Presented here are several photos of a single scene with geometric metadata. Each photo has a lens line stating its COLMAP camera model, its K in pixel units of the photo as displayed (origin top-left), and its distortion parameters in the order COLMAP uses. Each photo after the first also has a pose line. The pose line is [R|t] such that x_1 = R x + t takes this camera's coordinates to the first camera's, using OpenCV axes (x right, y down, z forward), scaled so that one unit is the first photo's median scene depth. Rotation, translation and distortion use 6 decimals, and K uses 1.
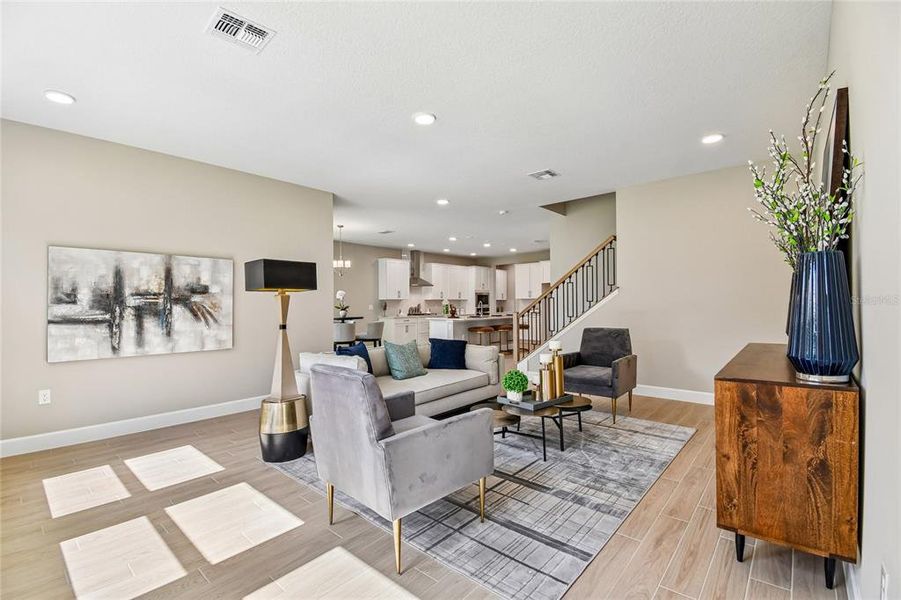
lens RADIAL K [[397.0, 0, 450.5], [0, 397.0, 300.0], [0, 0, 1]] dist [0.000267, -0.000076]
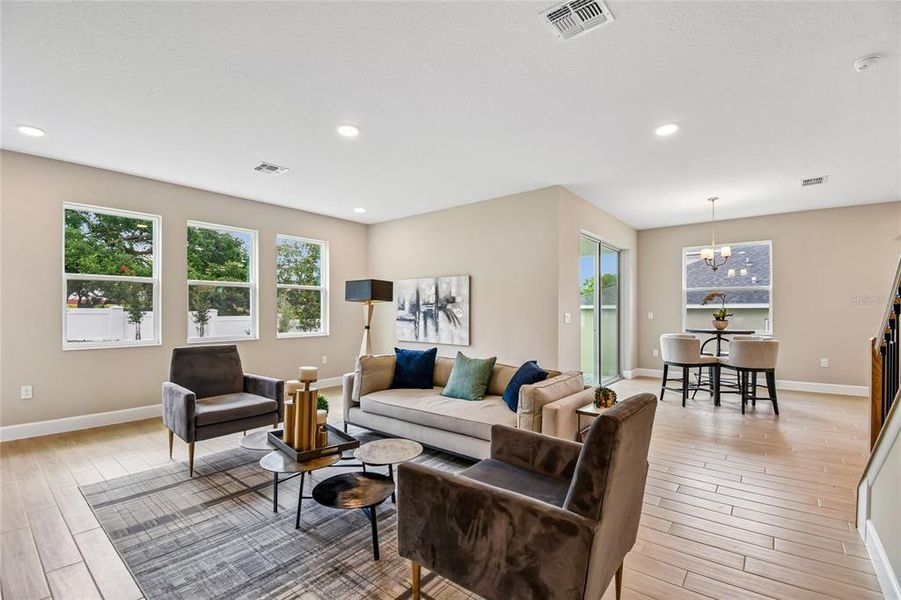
lens RADIAL K [[397.0, 0, 450.5], [0, 397.0, 300.0], [0, 0, 1]] dist [0.000267, -0.000076]
pose [[0.027803, -0.021015, -0.999392, 0.502981], [0.012088, 0.999713, -0.020686, 0.001834], [0.999540, -0.011506, 0.028049, 0.638100]]
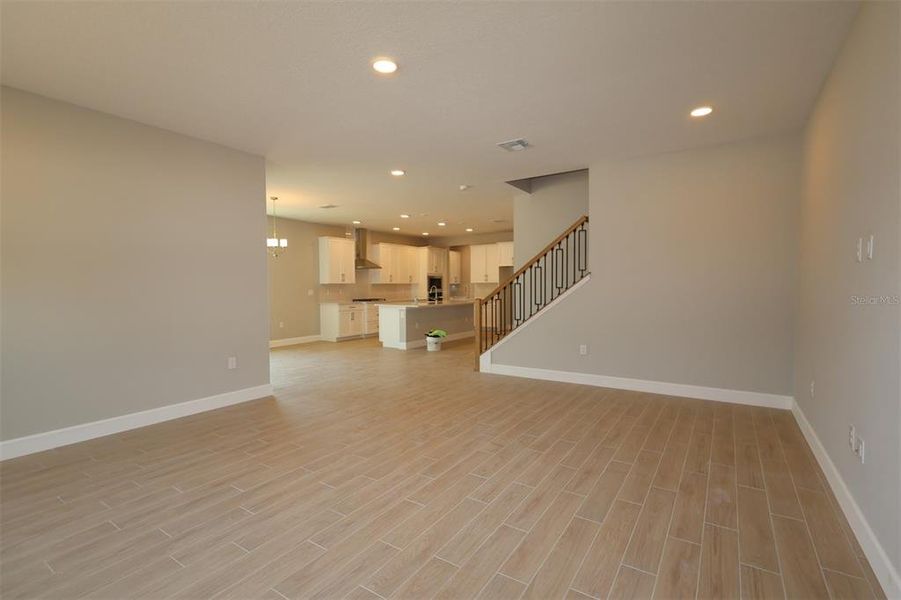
lens RADIAL K [[418.2, 0, 447.8], [0, 418.2, 302.4], [0, 0, 1]] dist [0.002987, 0.000346]
pose [[0.991966, -0.004144, 0.126439, -0.026524], [-0.002027, 0.998814, 0.048640, -0.008644], [-0.126491, -0.048505, 0.990781, 0.062252]]
